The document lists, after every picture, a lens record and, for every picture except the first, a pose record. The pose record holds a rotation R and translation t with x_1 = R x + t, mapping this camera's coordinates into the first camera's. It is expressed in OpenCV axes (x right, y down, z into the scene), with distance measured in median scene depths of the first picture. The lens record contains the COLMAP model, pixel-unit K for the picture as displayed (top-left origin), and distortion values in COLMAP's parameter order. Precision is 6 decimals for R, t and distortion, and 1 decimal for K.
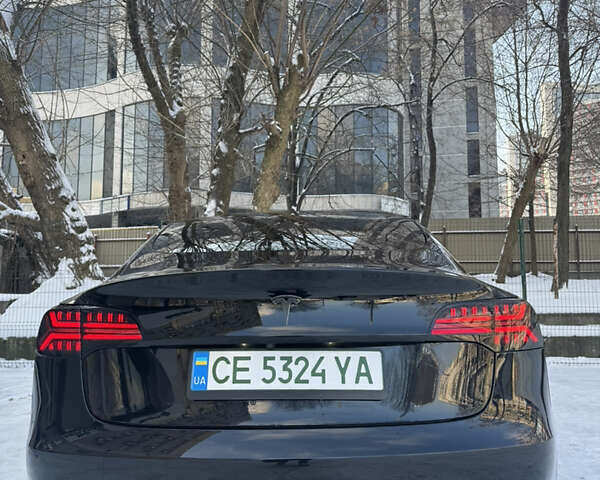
lens RADIAL K [[547.2, 0, 301.6], [0, 547.2, 241.8], [0, 0, 1]] dist [0.147209, -0.300370]
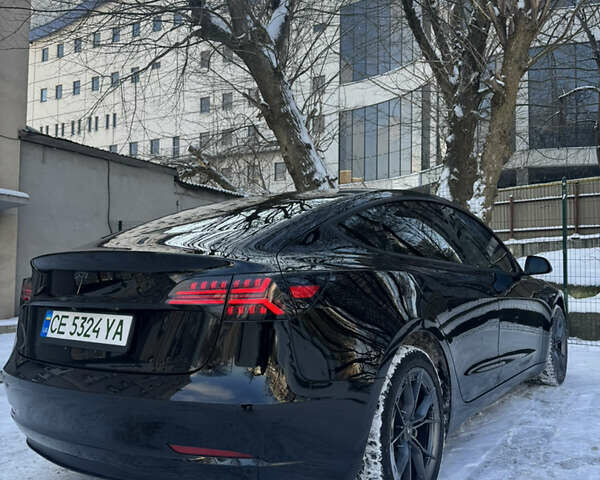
lens RADIAL K [[547.2, 0, 301.6], [0, 547.2, 241.8], [0, 0, 1]] dist [0.147209, -0.300370]
pose [[0.824393, -0.027478, -0.565351, 0.357589], [0.060452, 0.997382, 0.039674, 0.001266], [0.562781, -0.066883, 0.823896, 0.058914]]
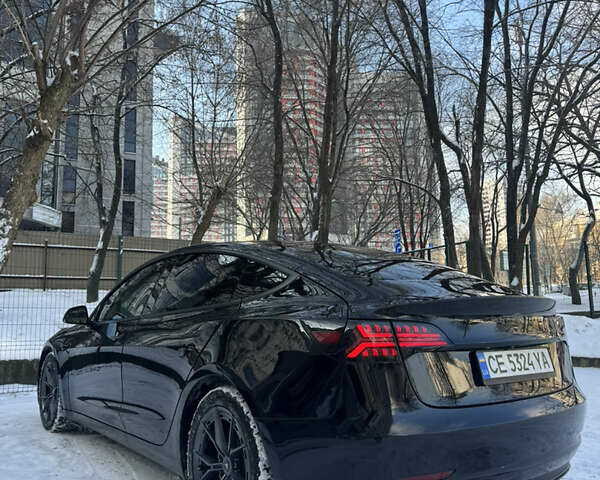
lens RADIAL K [[546.7, 0, 297.1], [0, 546.7, 239.8], [0, 0, 1]] dist [0.127226, -0.295926]
pose [[0.796760, 0.083755, 0.598464, -0.439760], [-0.062409, 0.996458, -0.056366, 0.005632], [-0.601065, 0.007560, 0.799164, 0.042092]]
